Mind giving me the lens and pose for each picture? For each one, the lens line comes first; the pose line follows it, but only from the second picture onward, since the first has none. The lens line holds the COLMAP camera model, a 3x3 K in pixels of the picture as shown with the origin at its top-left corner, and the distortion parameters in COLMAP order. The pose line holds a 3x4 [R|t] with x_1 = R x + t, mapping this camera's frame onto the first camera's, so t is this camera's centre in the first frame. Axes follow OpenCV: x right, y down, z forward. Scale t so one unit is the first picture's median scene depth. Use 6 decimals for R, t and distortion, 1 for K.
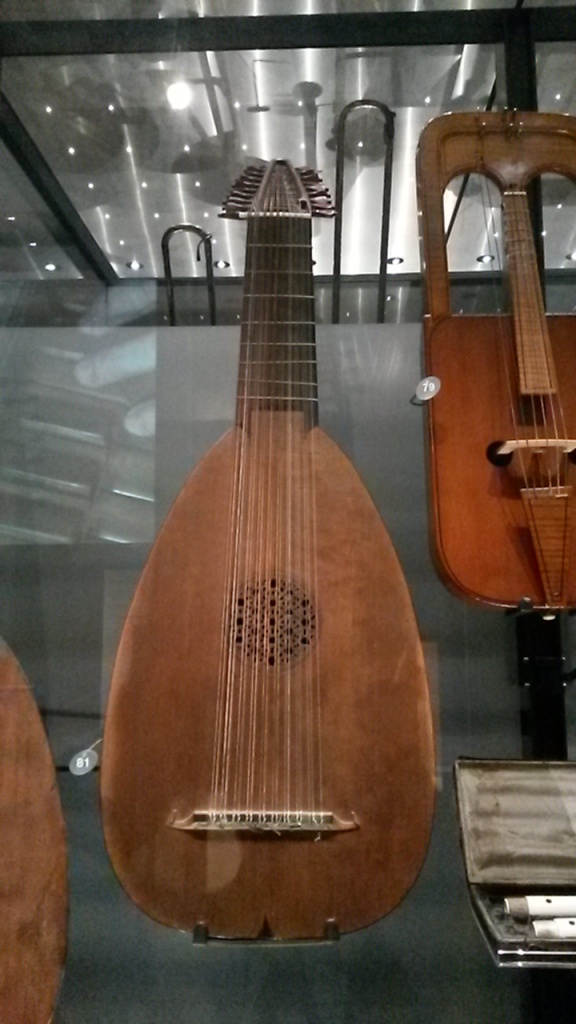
lens RADIAL K [[812.1, 0, 287.6], [0, 812.1, 509.9], [0, 0, 1]] dist [0.069269, -0.097272]
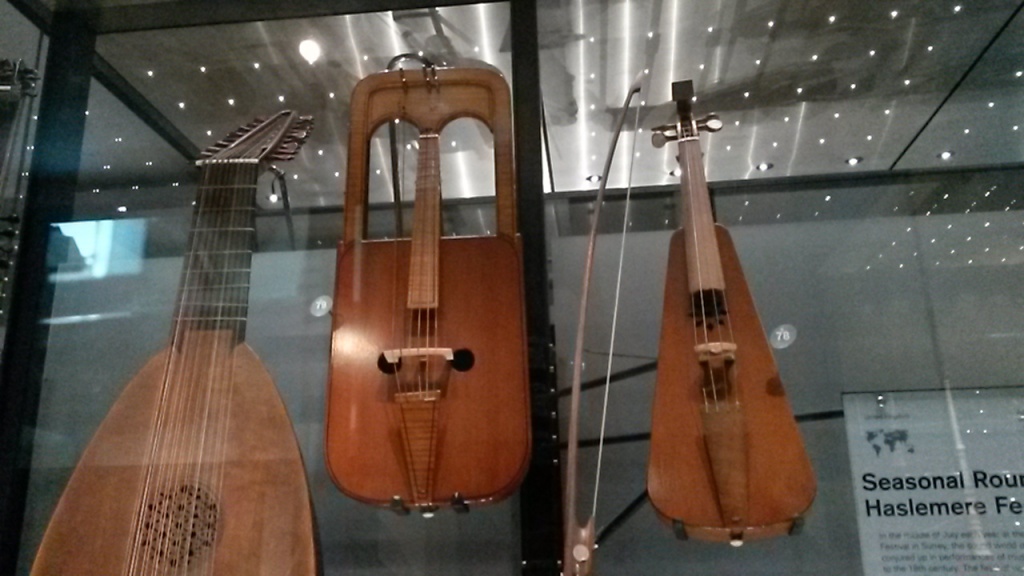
lens RADIAL K [[812.1, 0, 512.6], [0, 812.1, 288.0], [0, 0, 1]] dist [0.069269, -0.097272]
pose [[0.997545, -0.035308, -0.060472, 0.490773], [0.025083, 0.986442, -0.162183, 0.014624], [0.065379, 0.160268, 0.984906, -0.091436]]
